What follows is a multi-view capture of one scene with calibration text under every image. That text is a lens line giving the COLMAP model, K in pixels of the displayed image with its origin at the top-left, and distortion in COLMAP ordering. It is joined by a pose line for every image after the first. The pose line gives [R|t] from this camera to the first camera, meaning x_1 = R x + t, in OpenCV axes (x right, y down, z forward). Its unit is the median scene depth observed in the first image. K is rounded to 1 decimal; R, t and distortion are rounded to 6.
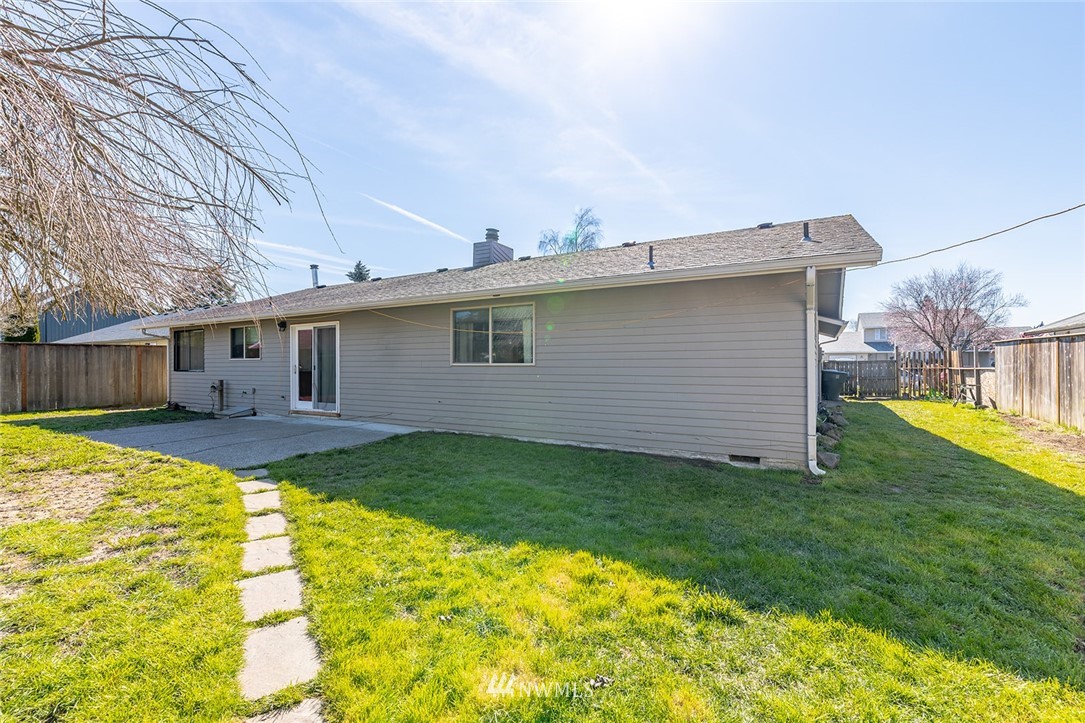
lens RADIAL K [[469.5, 0, 536.1], [0, 469.5, 352.1], [0, 0, 1]] dist [-0.000709, -0.000061]
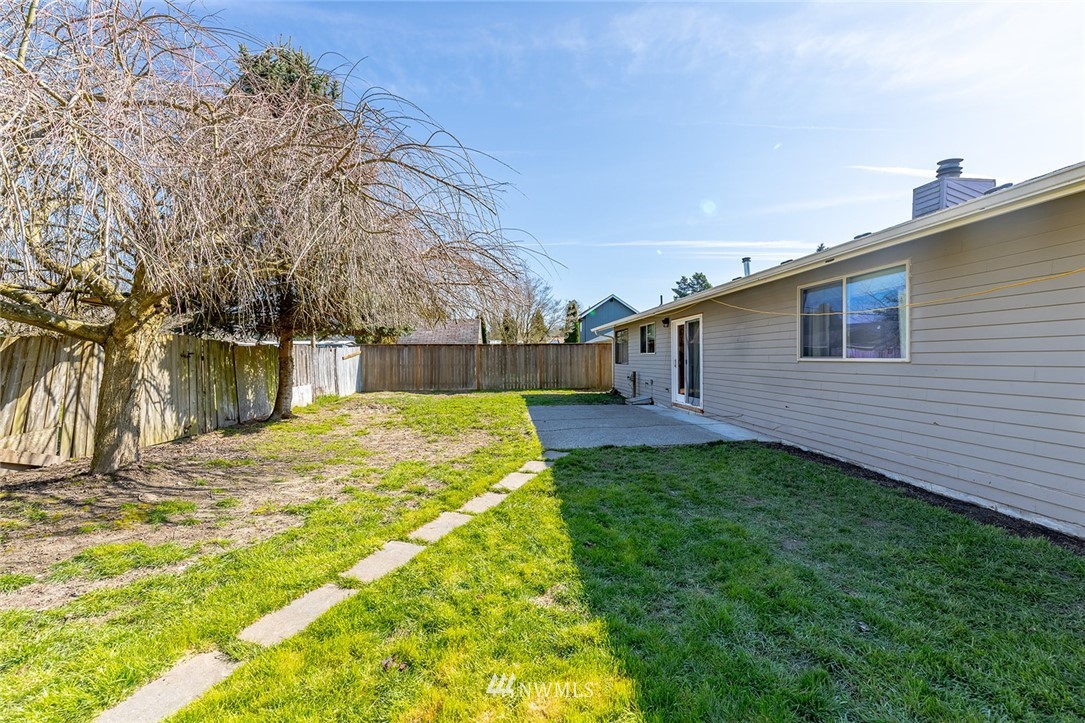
lens RADIAL K [[461.1, 0, 542.5], [0, 461.1, 361.5], [0, 0, 1]] dist [-0.000301, 0.000030]
pose [[0.584786, 0.009256, -0.811134, 0.187480], [0.018307, 0.999530, 0.024604, 0.003166], [0.810981, -0.029237, 0.584342, 0.223152]]
